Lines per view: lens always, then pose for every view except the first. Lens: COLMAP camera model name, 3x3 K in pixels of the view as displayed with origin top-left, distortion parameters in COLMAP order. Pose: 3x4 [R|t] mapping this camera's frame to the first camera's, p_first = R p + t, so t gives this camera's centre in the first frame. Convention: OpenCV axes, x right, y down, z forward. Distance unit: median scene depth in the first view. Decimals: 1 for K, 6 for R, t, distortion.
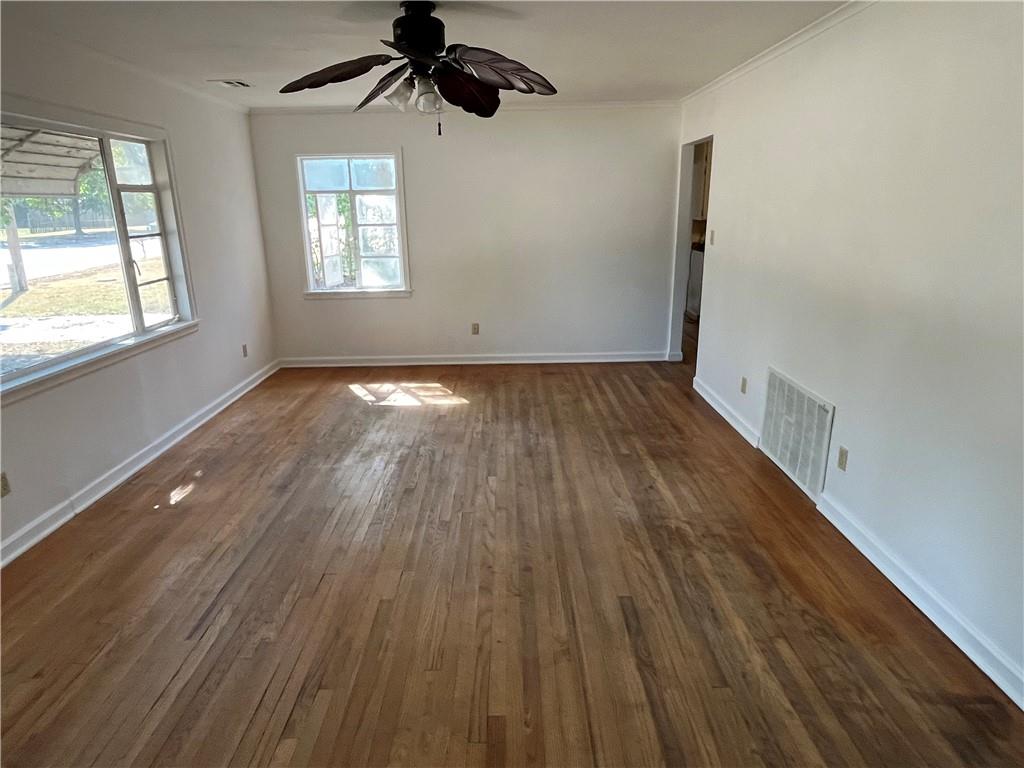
lens RADIAL K [[605.5, 0, 507.1], [0, 605.5, 384.2], [0, 0, 1]] dist [0.003983, -0.000315]
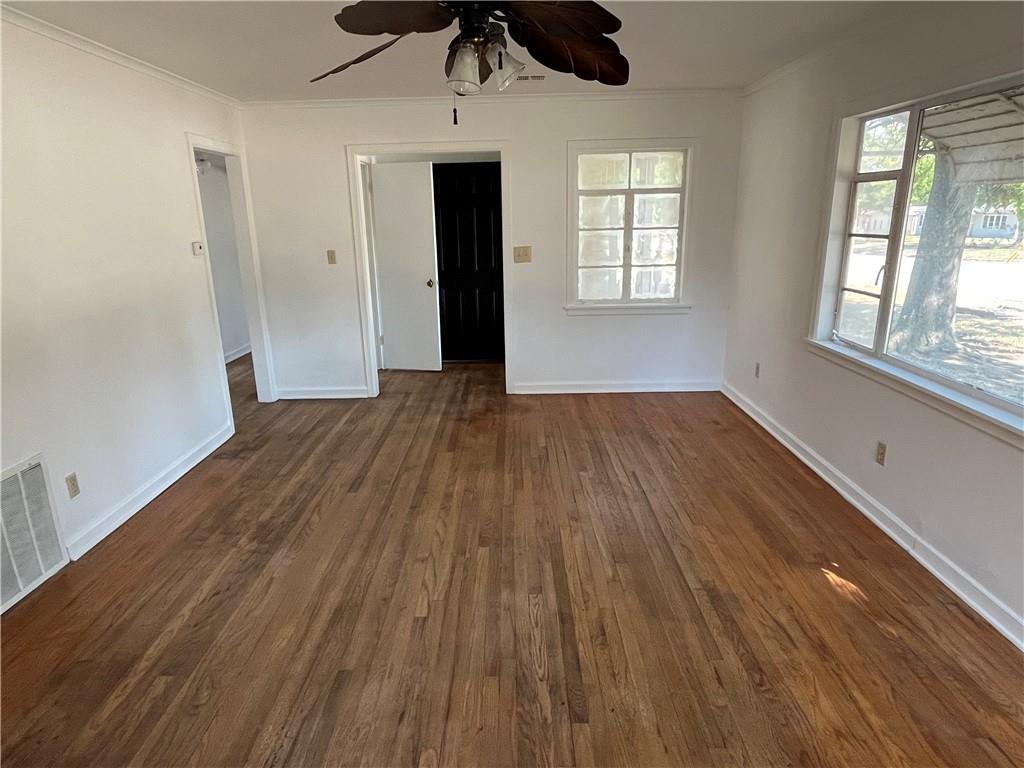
lens RADIAL K [[605.5, 0, 509.6], [0, 605.5, 382.6], [0, 0, 1]] dist [0.003983, -0.000315]
pose [[-0.999367, 0.032628, 0.014143, -0.180493], [0.035153, 0.846266, 0.531600, -0.539003], [0.005376, 0.531761, -0.846878, 1.826047]]
